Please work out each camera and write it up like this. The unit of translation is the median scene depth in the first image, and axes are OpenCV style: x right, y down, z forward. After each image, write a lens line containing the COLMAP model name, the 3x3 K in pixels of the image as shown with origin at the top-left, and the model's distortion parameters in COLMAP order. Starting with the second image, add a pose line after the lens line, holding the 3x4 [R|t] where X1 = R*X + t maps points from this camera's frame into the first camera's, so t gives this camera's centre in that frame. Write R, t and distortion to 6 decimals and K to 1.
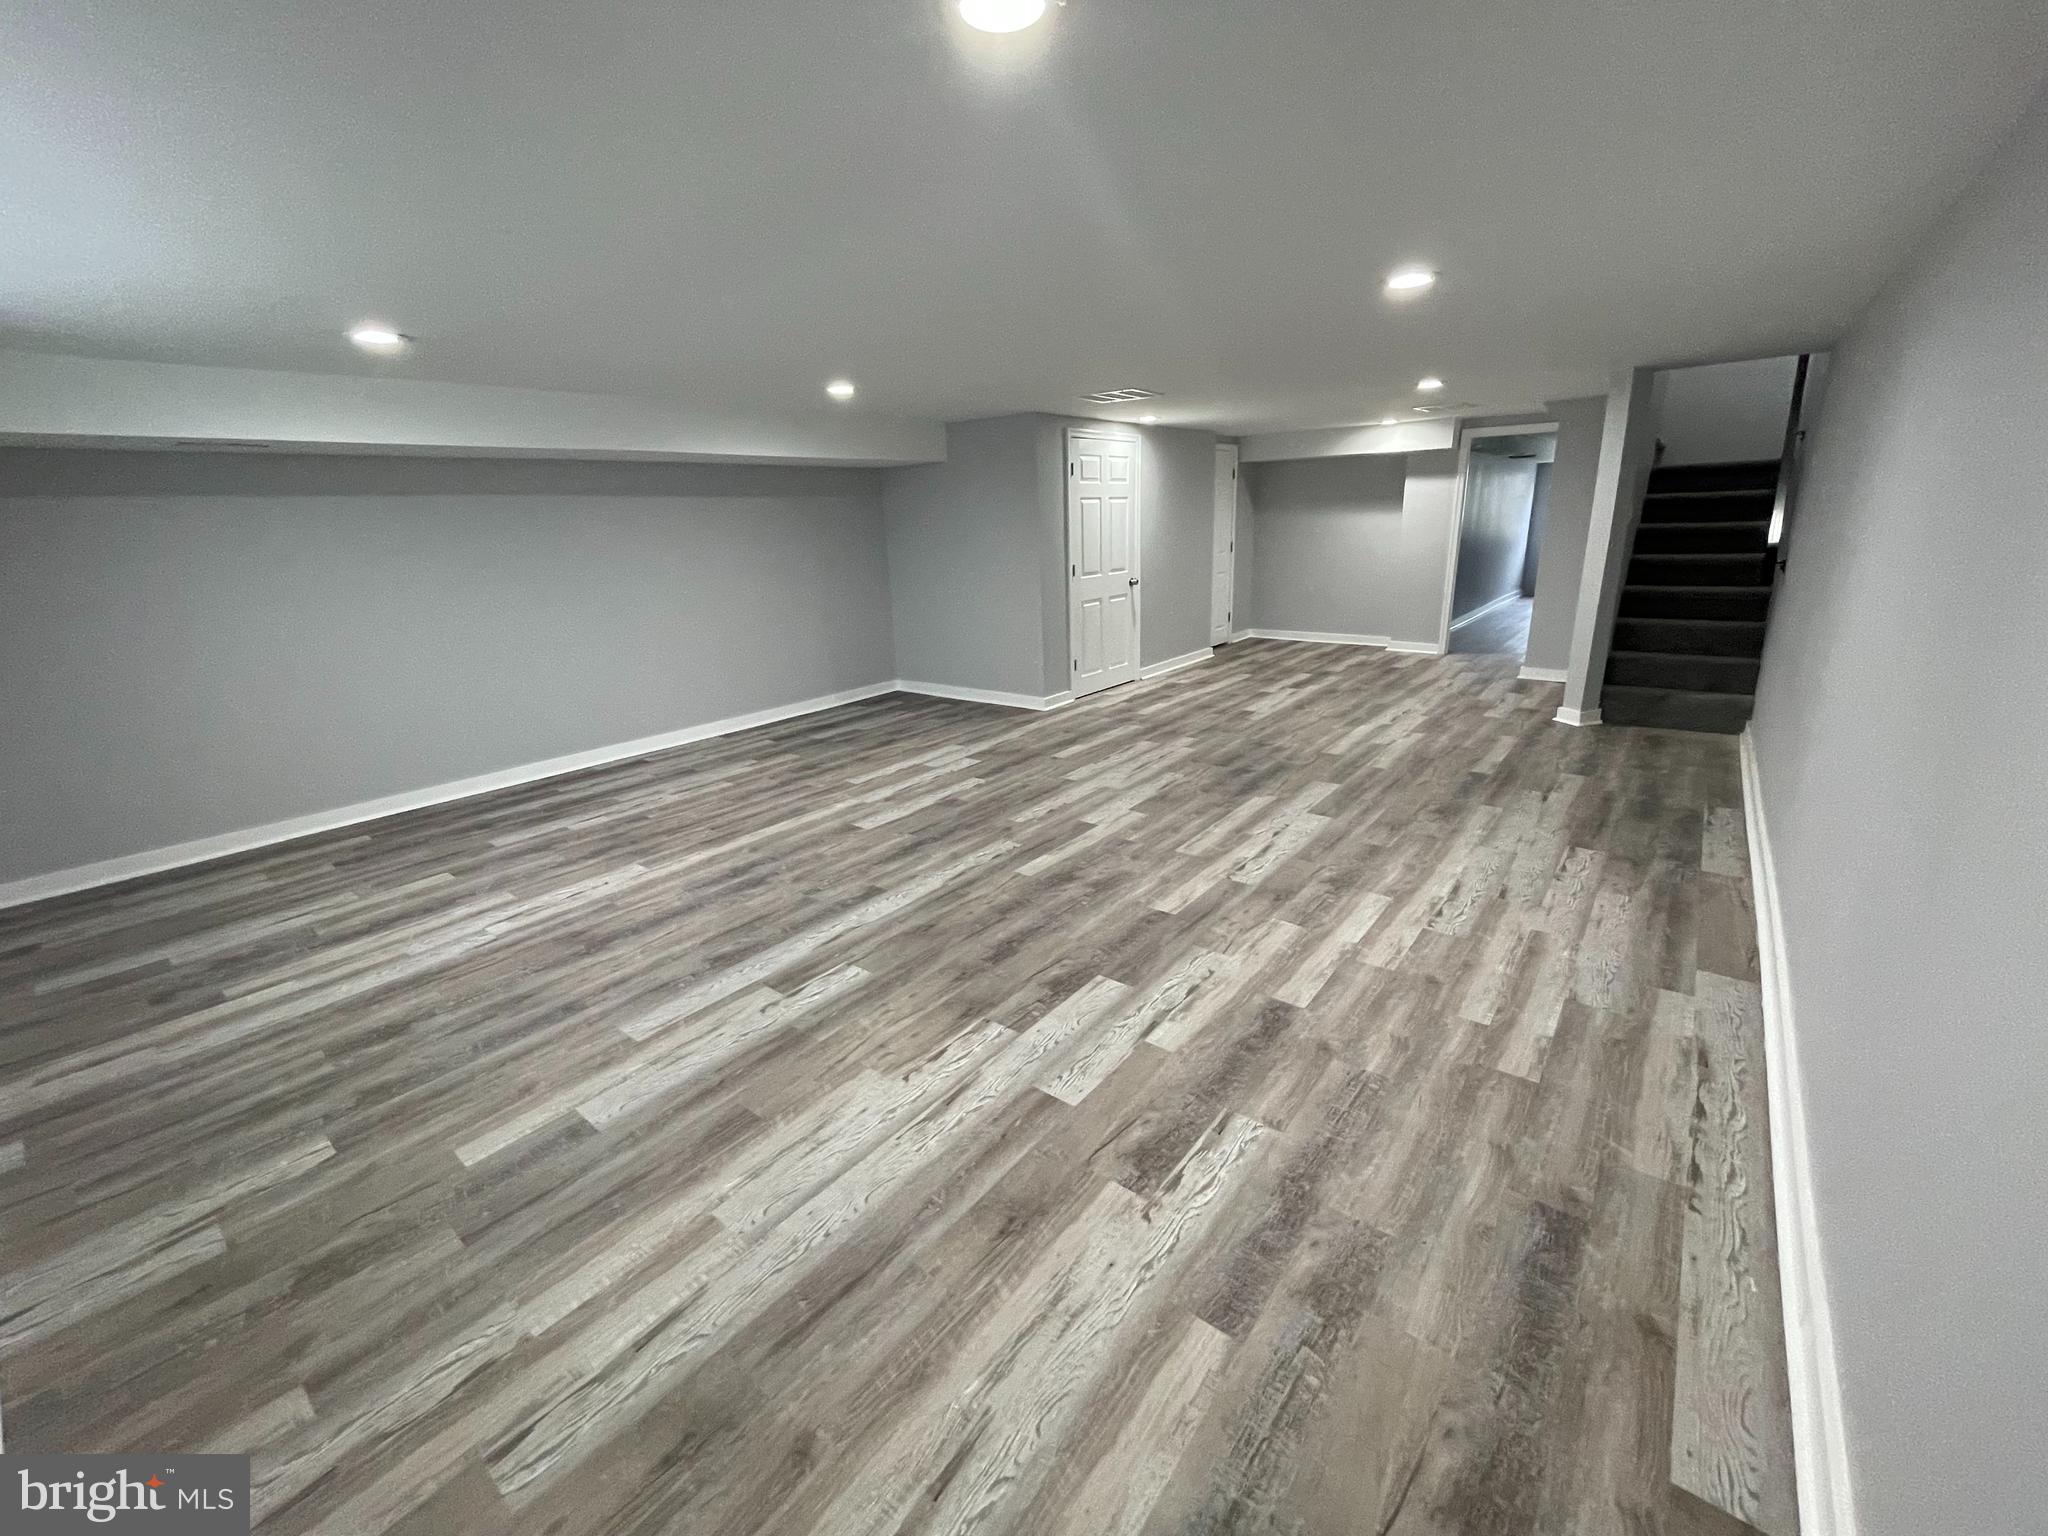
lens RADIAL K [[826.8, 0, 1019.8], [0, 826.8, 761.5], [0, 0, 1]] dist [-0.002416, 0.000069]
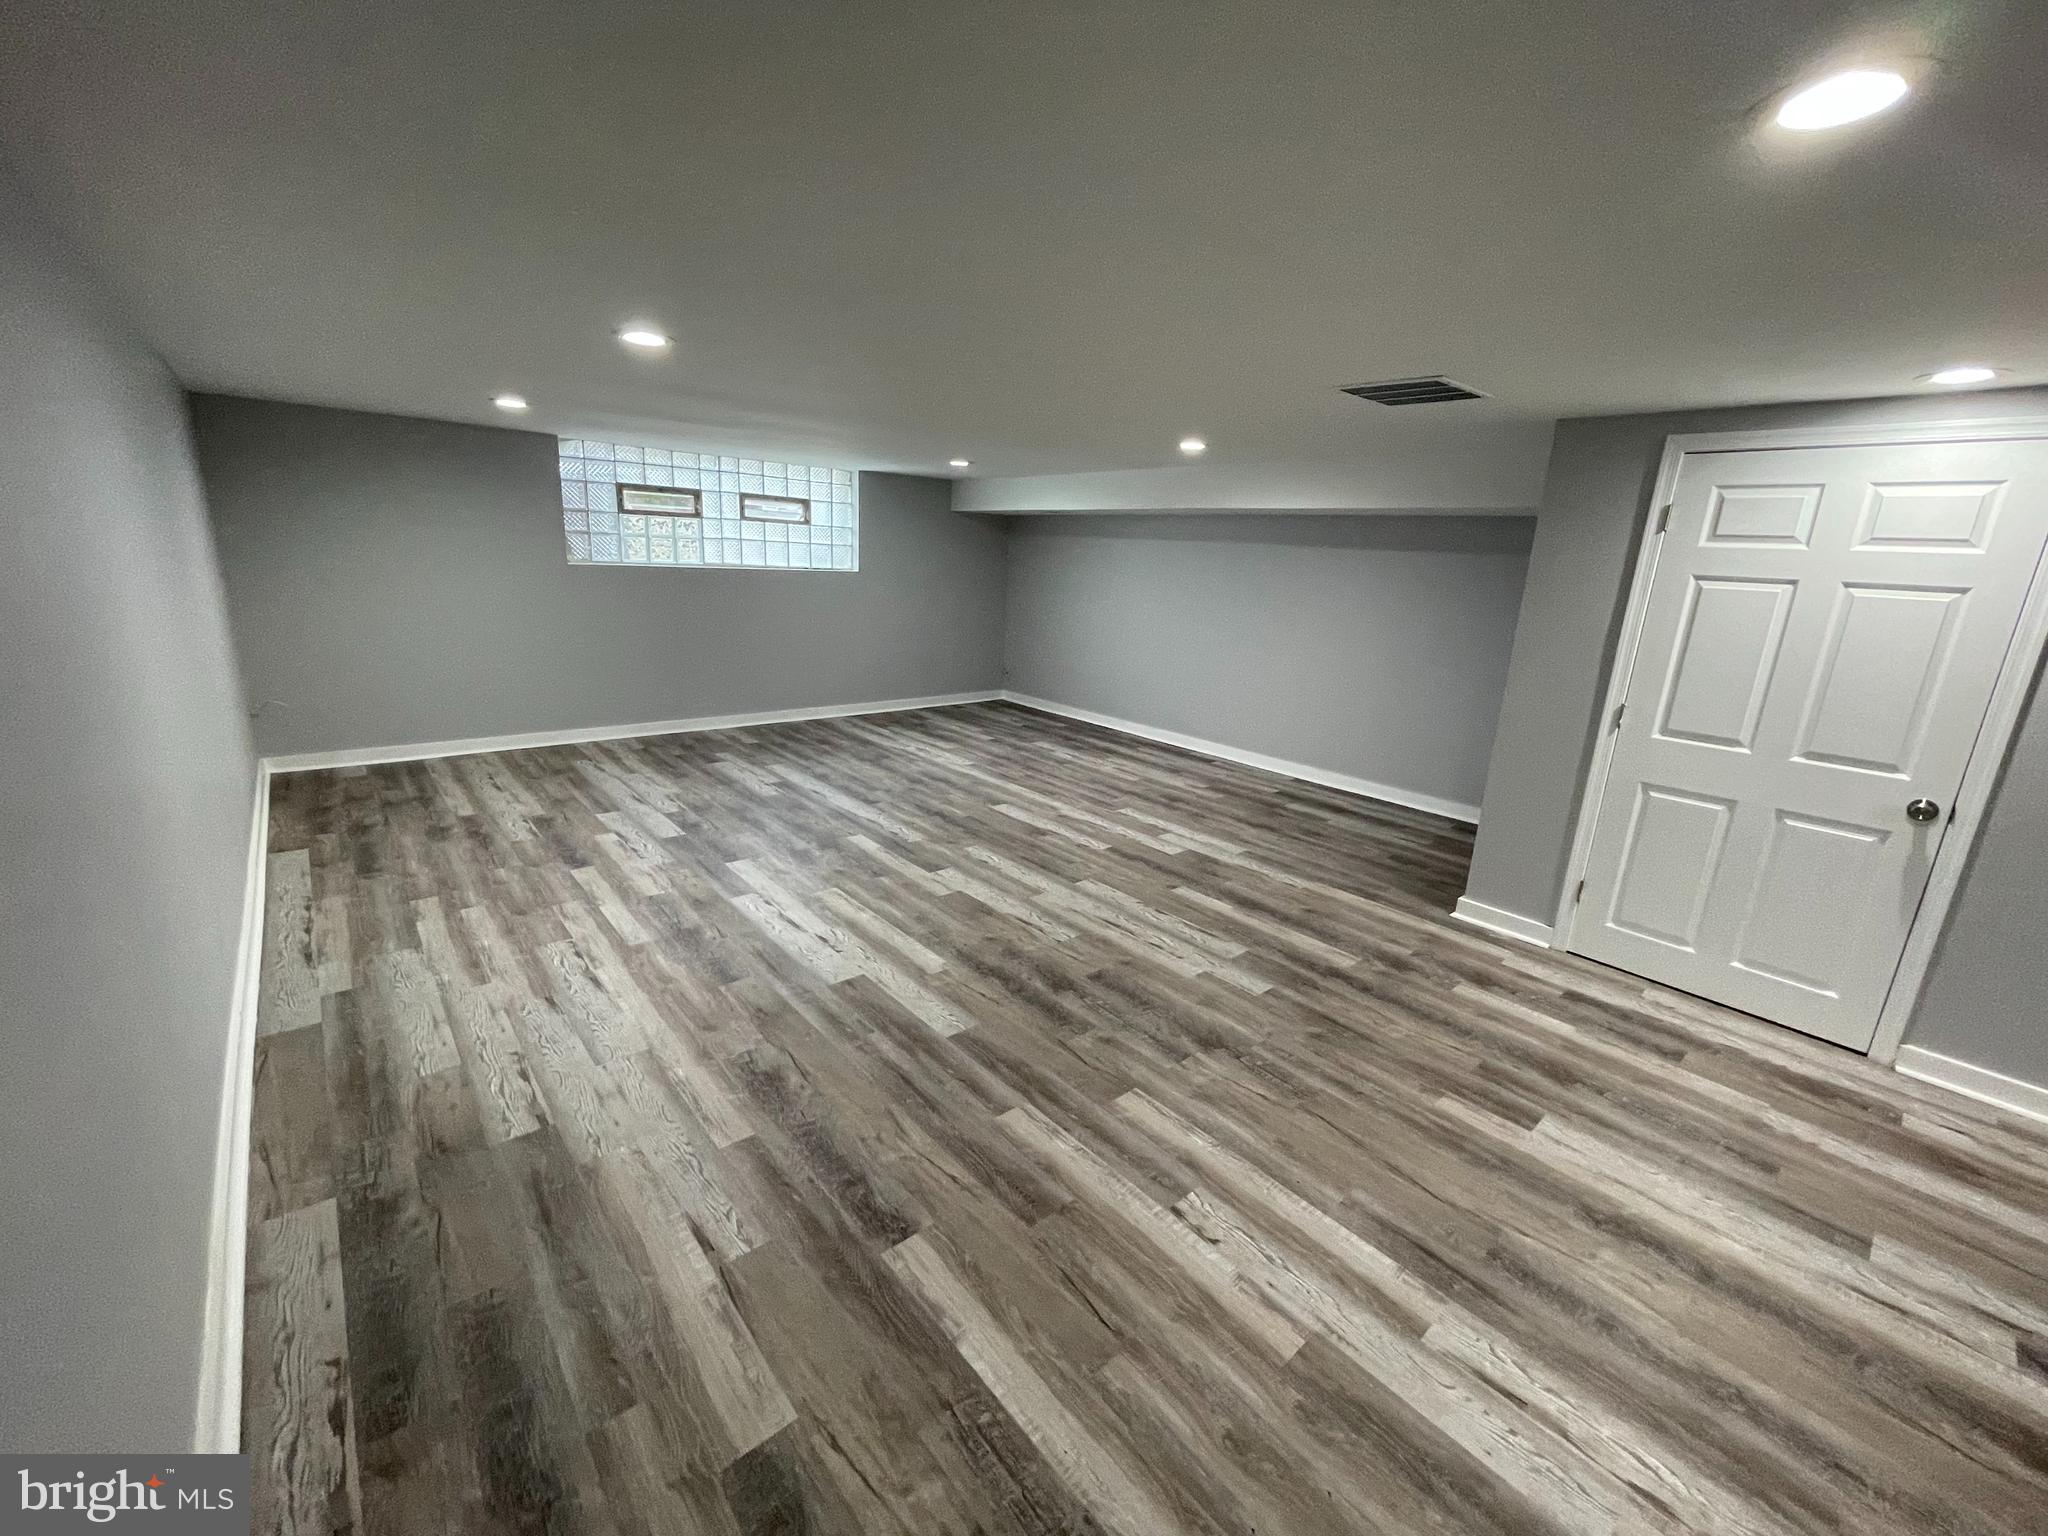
lens RADIAL K [[826.8, 0, 1019.8], [0, 826.8, 761.5], [0, 0, 1]] dist [-0.002416, 0.000069]
pose [[-0.183926, 0.271125, -0.944808, 1.079666], [-0.320073, 0.892298, 0.318366, -0.435094], [0.929368, 0.360963, -0.077337, 1.240160]]
